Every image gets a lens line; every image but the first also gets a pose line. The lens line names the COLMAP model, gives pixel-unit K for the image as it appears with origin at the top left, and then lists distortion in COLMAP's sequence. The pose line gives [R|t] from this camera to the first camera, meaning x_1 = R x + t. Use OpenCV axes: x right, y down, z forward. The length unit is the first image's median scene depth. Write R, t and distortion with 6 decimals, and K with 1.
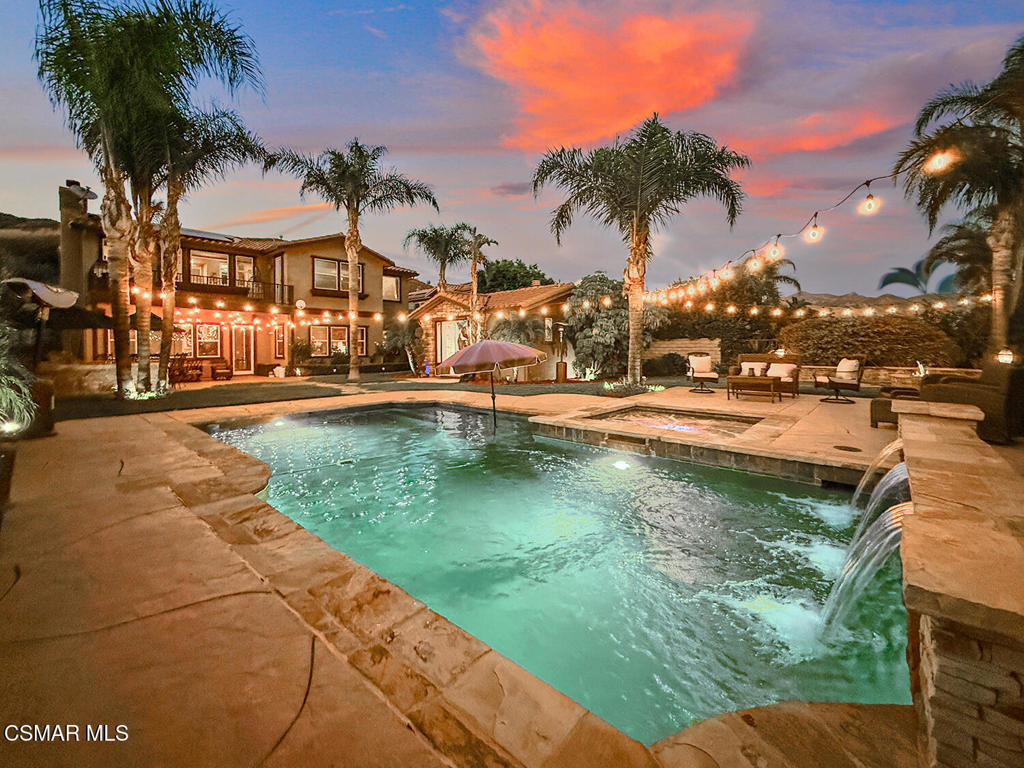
lens RADIAL K [[416.0, 0, 497.3], [0, 416.0, 347.9], [0, 0, 1]] dist [-0.000099, 0.000042]
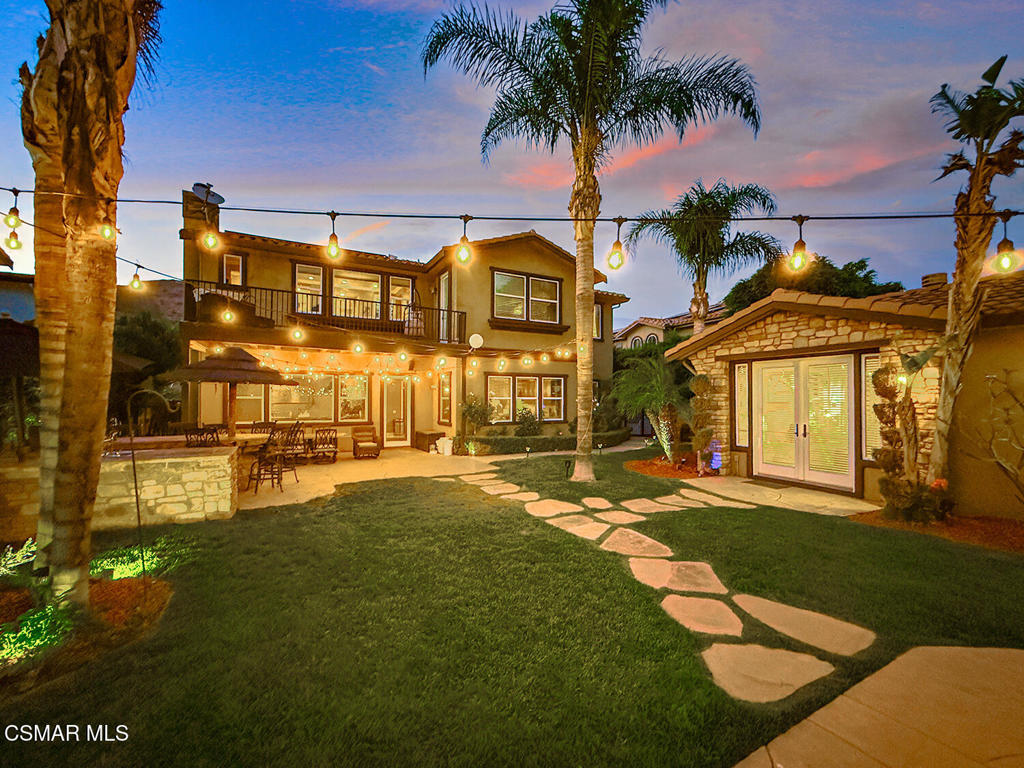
lens RADIAL K [[413.0, 0, 496.6], [0, 413.0, 389.3], [0, 0, 1]] dist [-0.000636, -0.000140]
pose [[0.941388, 0.001234, -0.337324, -0.231724], [-0.010703, 0.999599, -0.026214, -0.014663], [0.337157, 0.028288, 0.941024, 0.422139]]
